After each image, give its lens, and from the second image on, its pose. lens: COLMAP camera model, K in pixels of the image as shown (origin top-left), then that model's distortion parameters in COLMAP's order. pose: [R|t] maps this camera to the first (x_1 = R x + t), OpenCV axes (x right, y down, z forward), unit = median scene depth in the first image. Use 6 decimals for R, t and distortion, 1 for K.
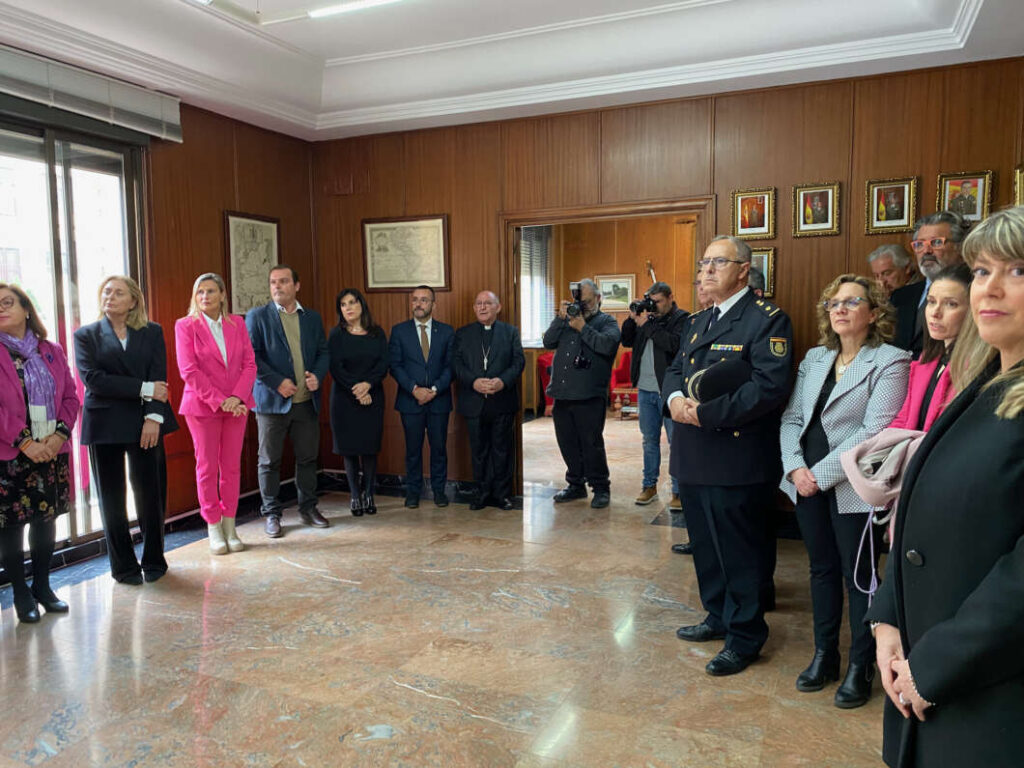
lens RADIAL K [[807.2, 0, 511.5], [0, 807.2, 380.8], [0, 0, 1]] dist [0.066480, -0.057042]
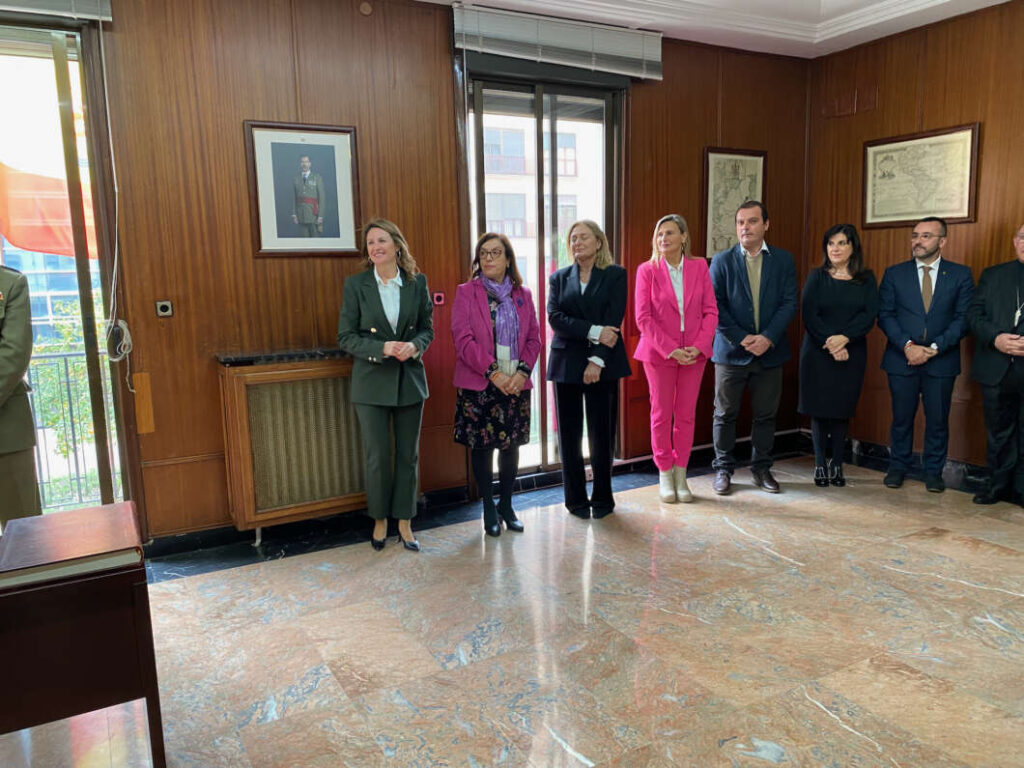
lens RADIAL K [[807.2, 0, 511.5], [0, 807.2, 380.8], [0, 0, 1]] dist [0.066480, -0.057042]
pose [[0.801563, 0.079956, -0.592540, 0.058451], [-0.038431, 0.995859, 0.082391, -0.007879], [0.596674, -0.043270, 0.801316, 0.102600]]
